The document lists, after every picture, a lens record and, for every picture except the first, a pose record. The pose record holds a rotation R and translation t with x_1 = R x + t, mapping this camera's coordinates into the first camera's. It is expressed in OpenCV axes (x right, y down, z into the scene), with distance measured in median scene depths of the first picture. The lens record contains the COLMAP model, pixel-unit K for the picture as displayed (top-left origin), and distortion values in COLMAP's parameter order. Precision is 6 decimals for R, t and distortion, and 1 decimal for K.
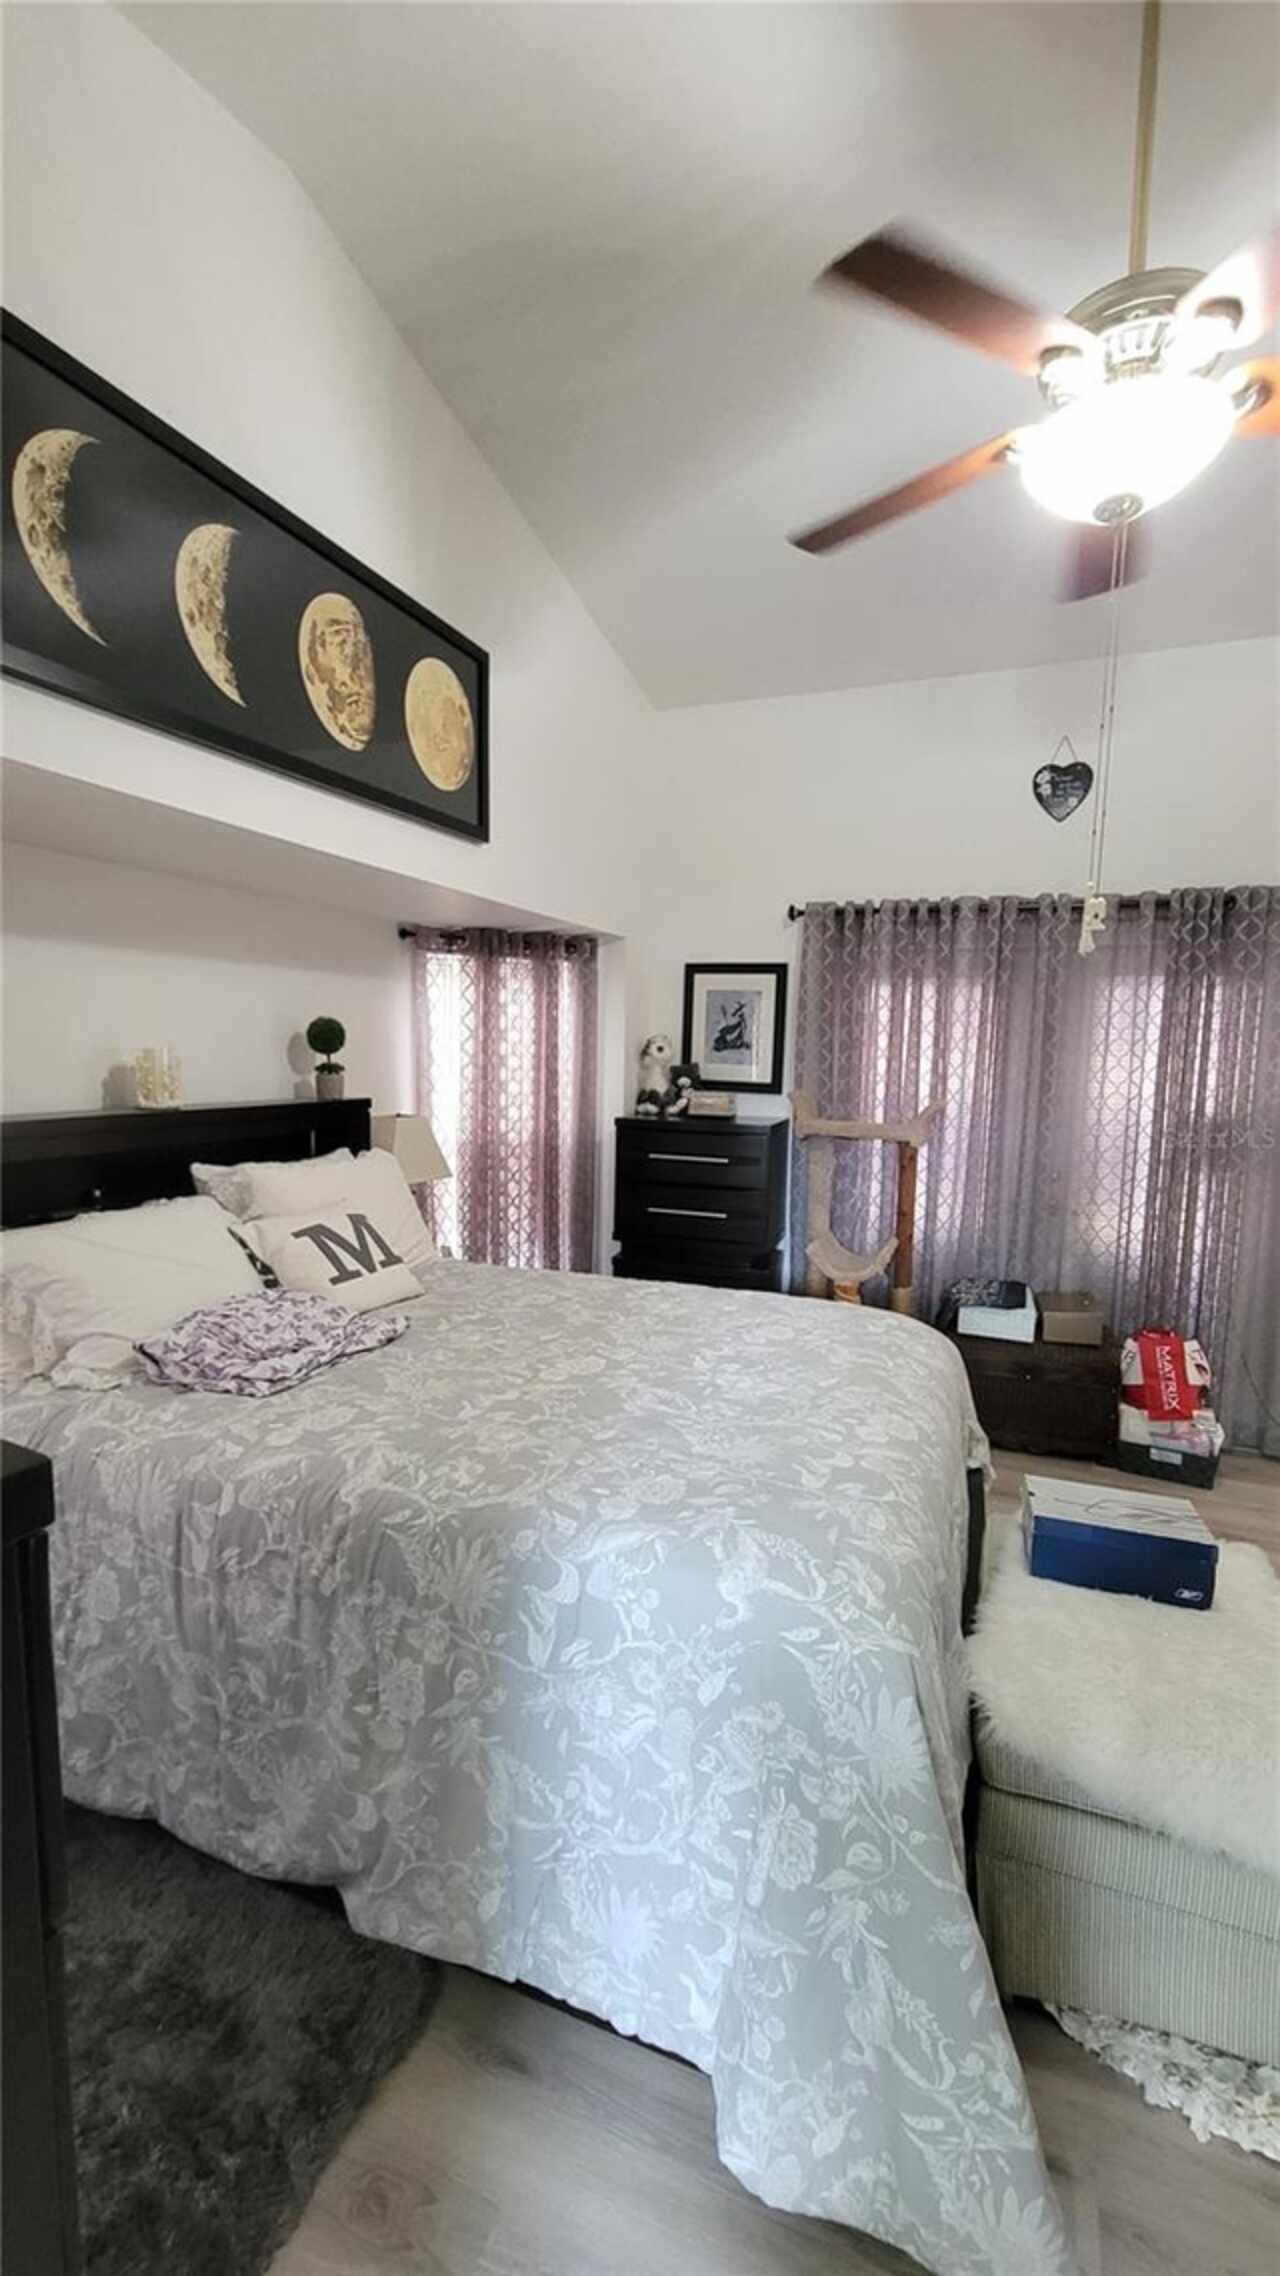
lens RADIAL K [[933.5, 0, 638.7], [0, 933.5, 1147.0], [0, 0, 1]] dist [0.002203, -0.001285]
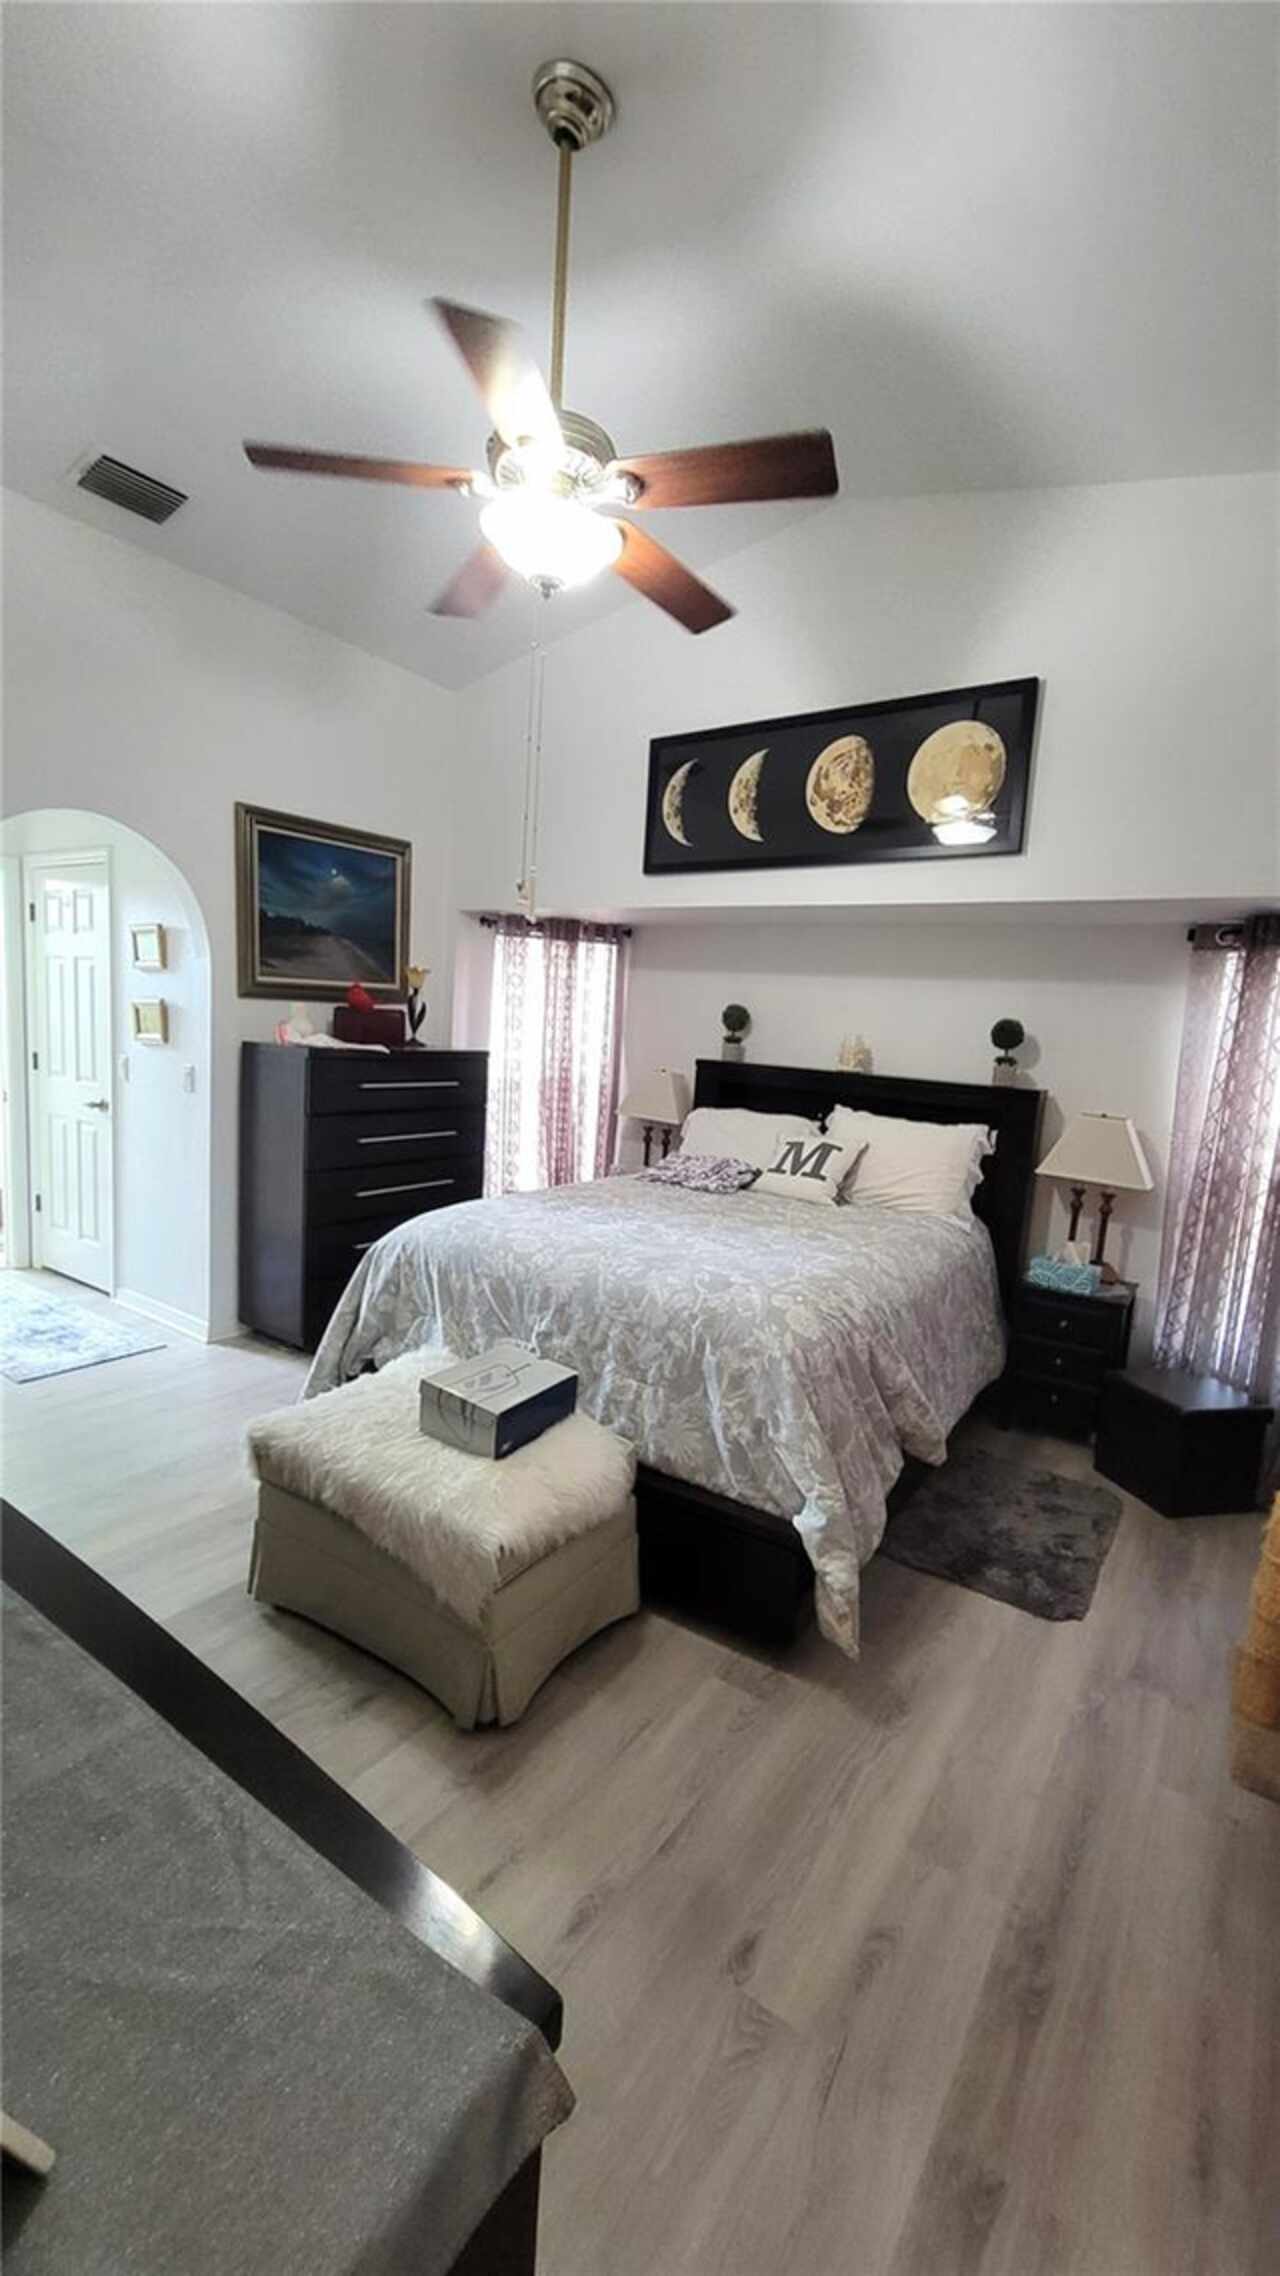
lens RADIAL K [[933.5, 0, 634.8], [0, 933.5, 1139.6], [0, 0, 1]] dist [0.002203, -0.001285]
pose [[-0.213553, 0.086347, -0.973108, 1.299088], [-0.174447, 0.976707, 0.124950, -0.071395], [0.961230, 0.196439, -0.193515, 1.079068]]
